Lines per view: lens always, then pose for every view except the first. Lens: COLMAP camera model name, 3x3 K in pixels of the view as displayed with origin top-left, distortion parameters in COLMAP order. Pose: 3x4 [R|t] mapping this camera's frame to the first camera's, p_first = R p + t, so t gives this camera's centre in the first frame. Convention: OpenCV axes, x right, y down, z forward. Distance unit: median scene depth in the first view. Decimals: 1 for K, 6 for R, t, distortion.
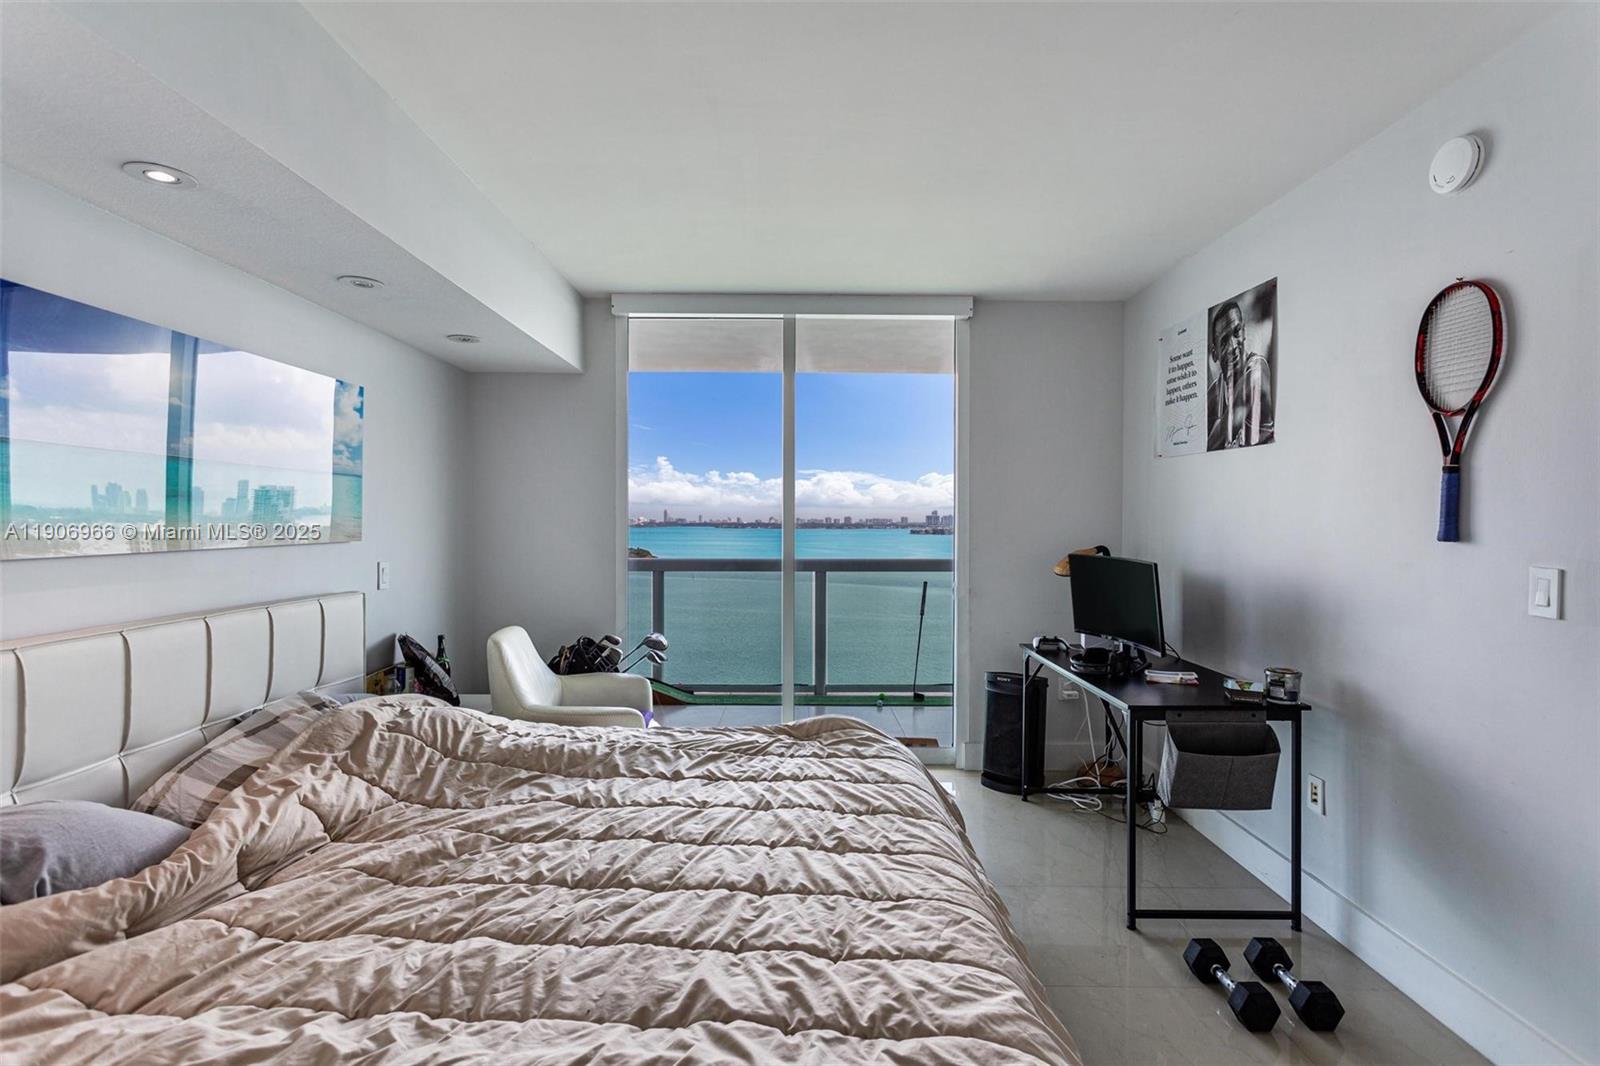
lens RADIAL K [[769.4, 0, 773.7], [0, 769.4, 521.2], [0, 0, 1]] dist [0.002479, 0.002083]
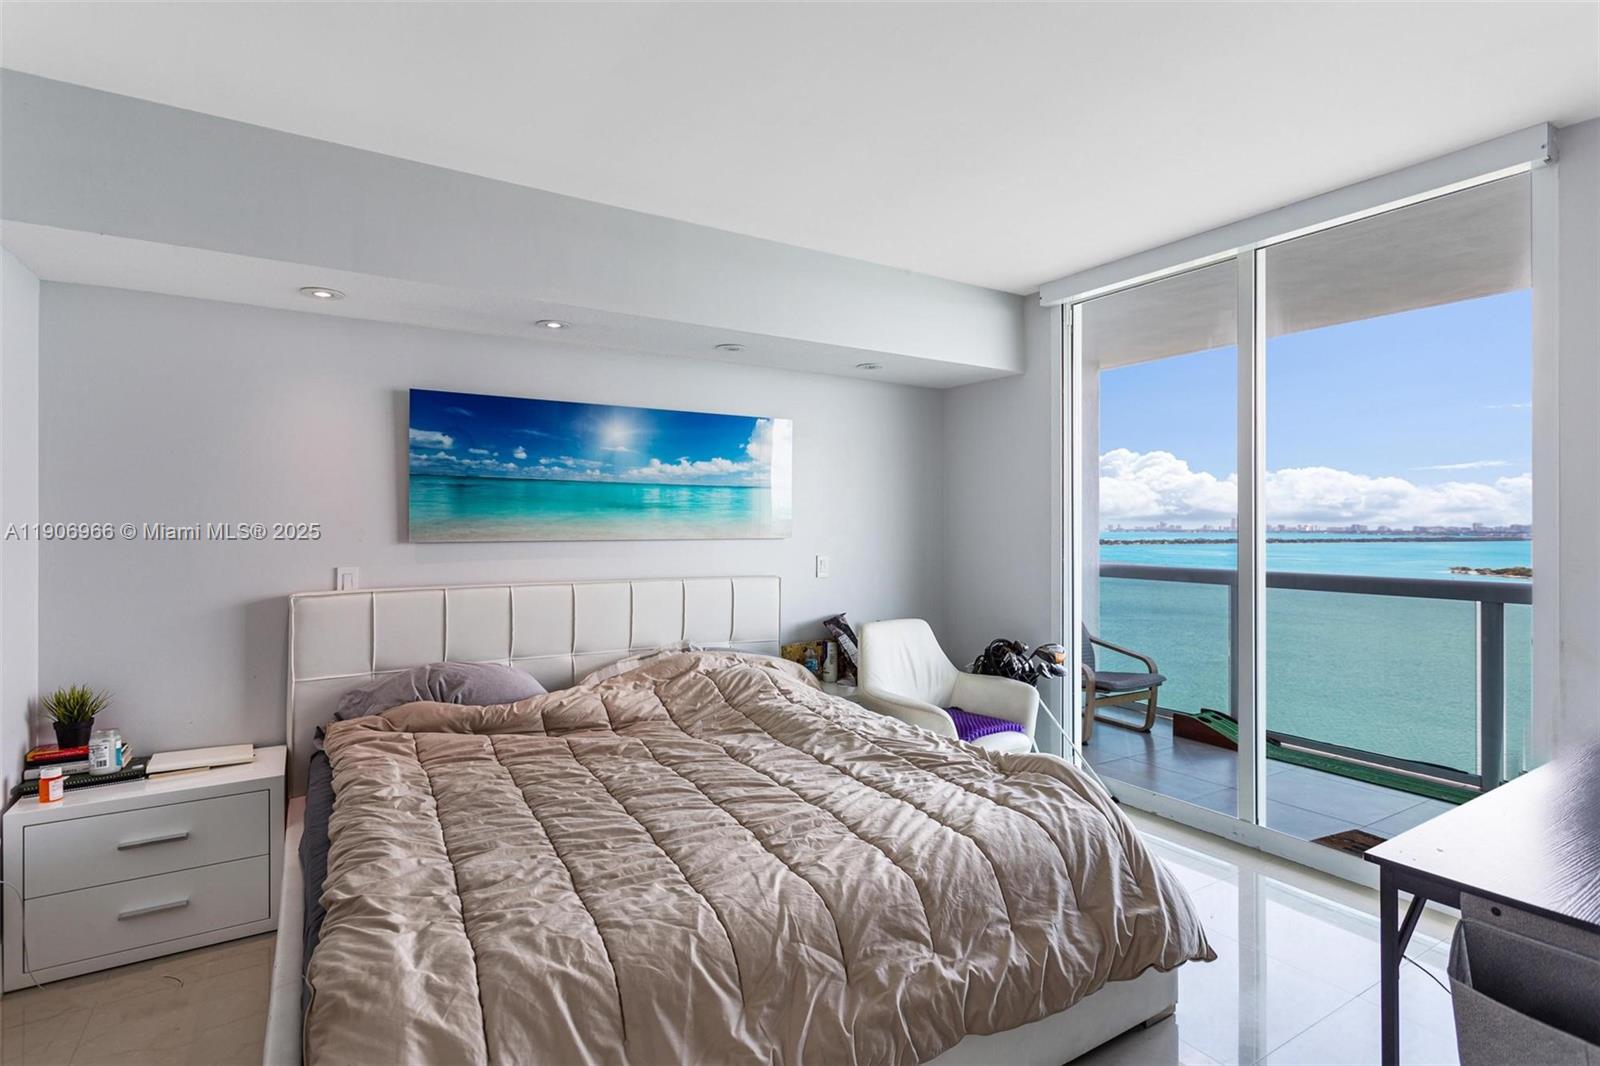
lens RADIAL K [[769.4, 0, 790.2], [0, 769.4, 528.4], [0, 0, 1]] dist [0.002479, 0.002083]
pose [[0.536306, -0.000219, -0.844024, 0.813103], [-0.001848, 0.999997, -0.001434, 0.014736], [0.844022, 0.002329, 0.536304, 0.426419]]
